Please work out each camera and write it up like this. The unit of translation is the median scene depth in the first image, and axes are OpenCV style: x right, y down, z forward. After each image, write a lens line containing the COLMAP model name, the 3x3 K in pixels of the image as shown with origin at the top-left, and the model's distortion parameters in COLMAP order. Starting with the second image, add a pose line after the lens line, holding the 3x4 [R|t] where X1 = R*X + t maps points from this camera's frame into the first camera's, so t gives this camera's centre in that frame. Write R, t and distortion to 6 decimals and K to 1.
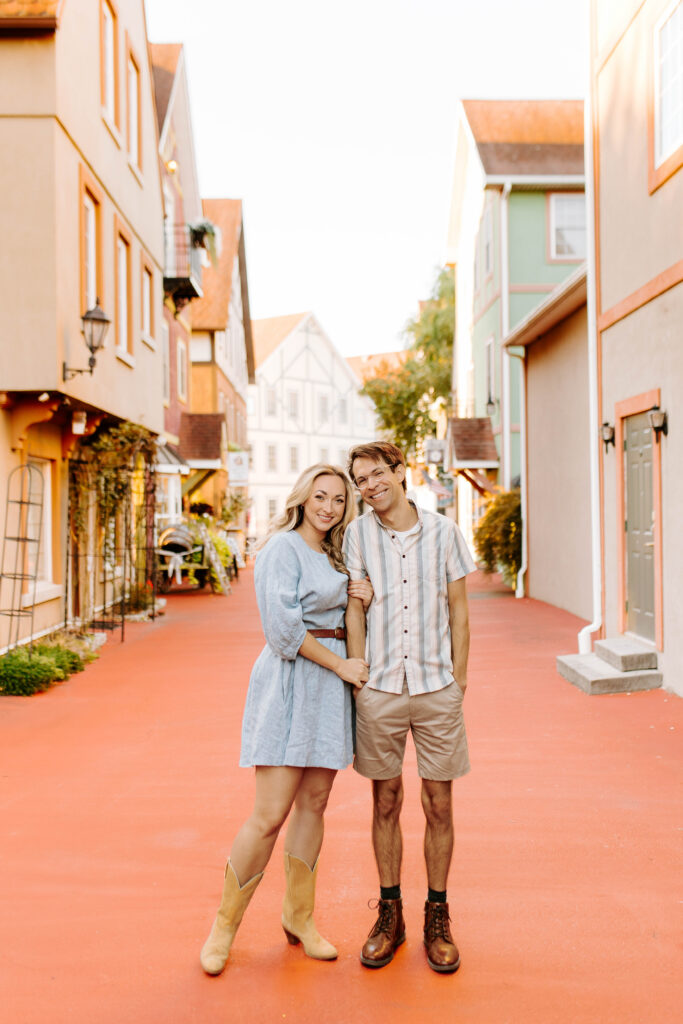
lens RADIAL K [[1006.8, 0, 344.3], [0, 1006.8, 518.9], [0, 0, 1]] dist [-0.014214, 0.016040]
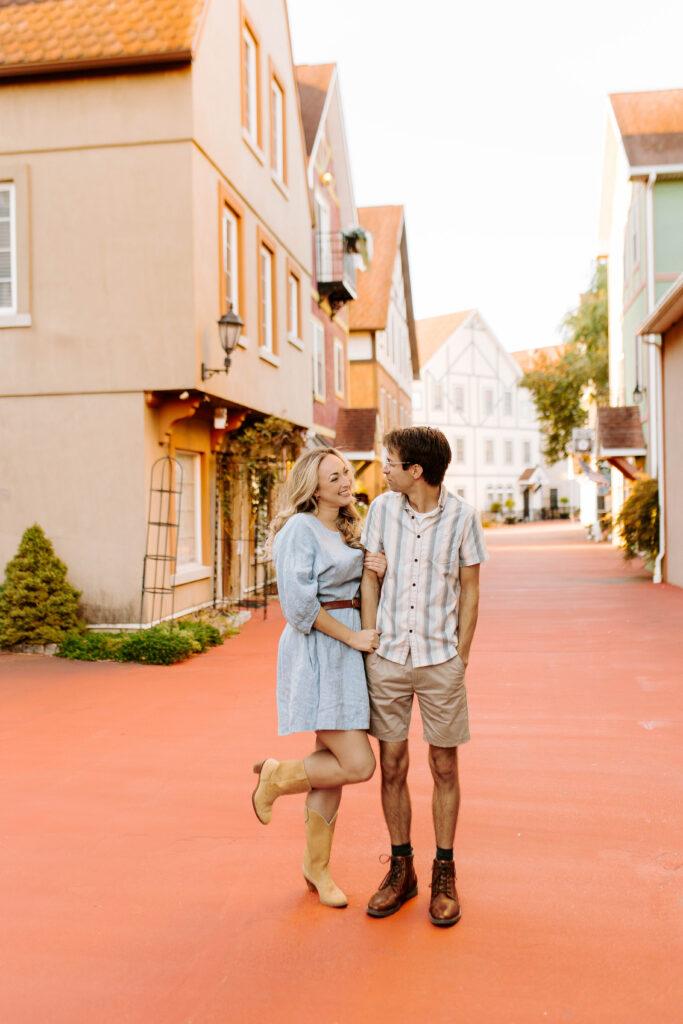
lens RADIAL K [[958.8, 0, 348.5], [0, 958.8, 509.9], [0, 0, 1]] dist [-0.011049, 0.010589]
pose [[0.983959, -0.004631, -0.178332, 0.031115], [0.004792, 0.999988, 0.000475, 0.002322], [0.178328, -0.001322, 0.983970, -0.000990]]
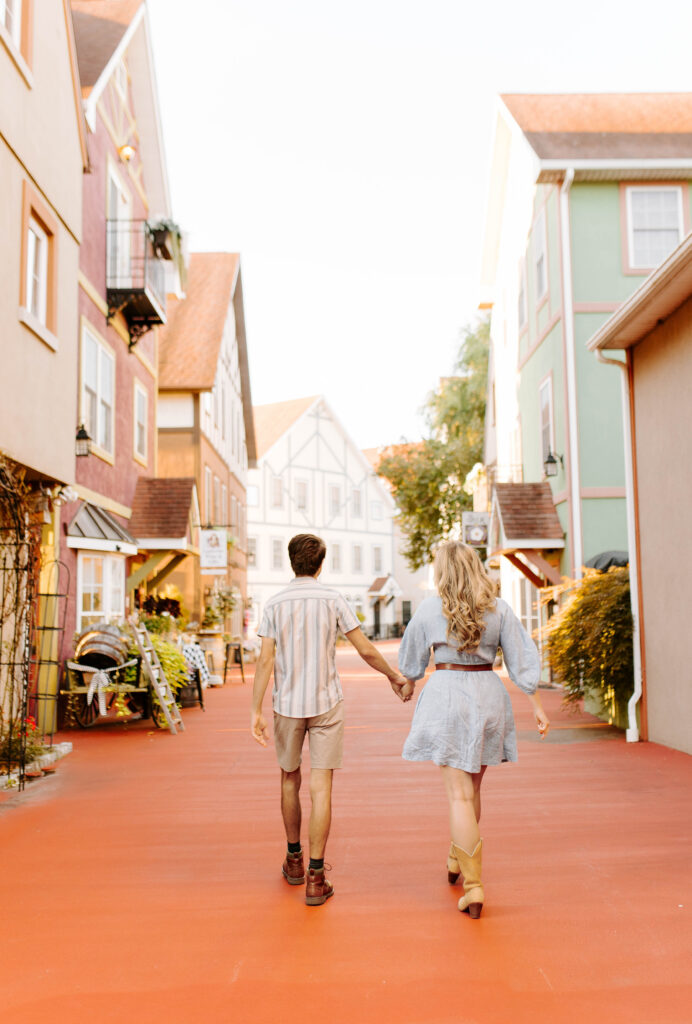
lens RADIAL K [[984.1, 0, 346.0], [0, 984.1, 512.0], [0, 0, 1]] dist [-0.004515, 0.000539]
pose [[0.999888, -0.003626, -0.014515, 0.004495], [0.001948, 0.993481, -0.113983, 0.004809], [0.014834, 0.113942, 0.993377, 0.286014]]
